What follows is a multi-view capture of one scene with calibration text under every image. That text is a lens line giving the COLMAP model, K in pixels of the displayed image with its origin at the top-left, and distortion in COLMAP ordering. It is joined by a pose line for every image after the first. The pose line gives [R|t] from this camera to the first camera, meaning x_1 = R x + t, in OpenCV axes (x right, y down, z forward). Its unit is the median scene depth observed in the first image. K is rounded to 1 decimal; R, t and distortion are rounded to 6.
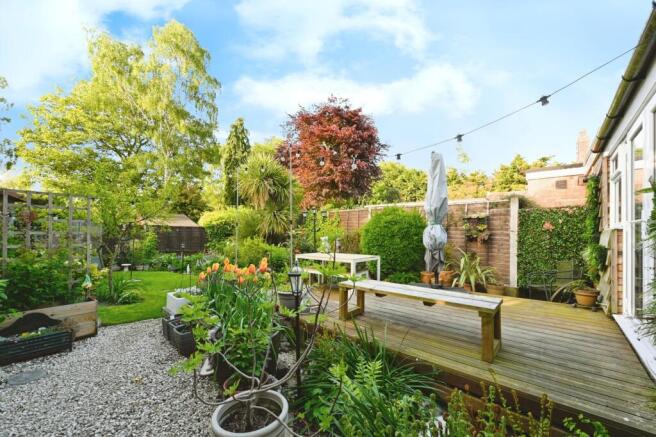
lens RADIAL K [[271.0, 0, 331.8], [0, 271.0, 227.2], [0, 0, 1]] dist [0.000461, -0.000760]
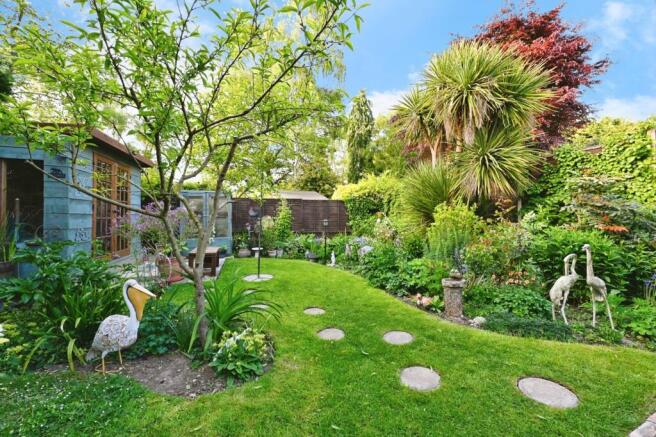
lens RADIAL K [[265.0, 0, 324.4], [0, 265.0, 218.2], [0, 0, 1]] dist [0.000230, -0.000576]
pose [[0.906023, -0.014878, -0.422966, -0.280407], [0.024869, 0.999527, 0.018113, 0.045852], [0.422496, -0.026930, 0.905964, 0.417811]]
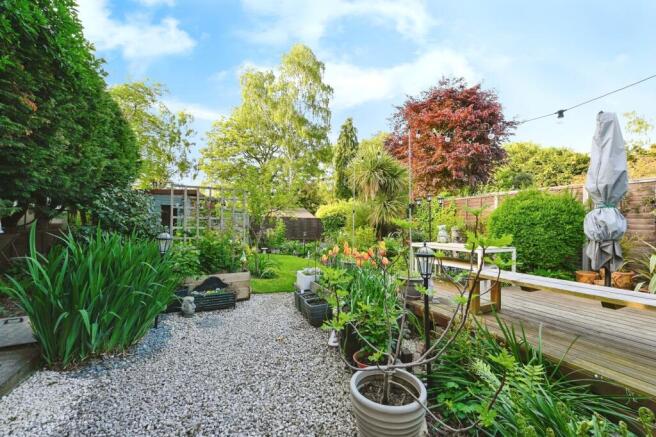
lens RADIAL K [[265.0, 0, 324.4], [0, 265.0, 218.2], [0, 0, 1]] dist [0.000230, -0.000576]
pose [[0.914524, -0.005615, -0.404493, -0.017020], [0.002204, 0.999958, -0.008900, 0.011339], [0.404526, 0.007247, 0.914498, 0.002979]]
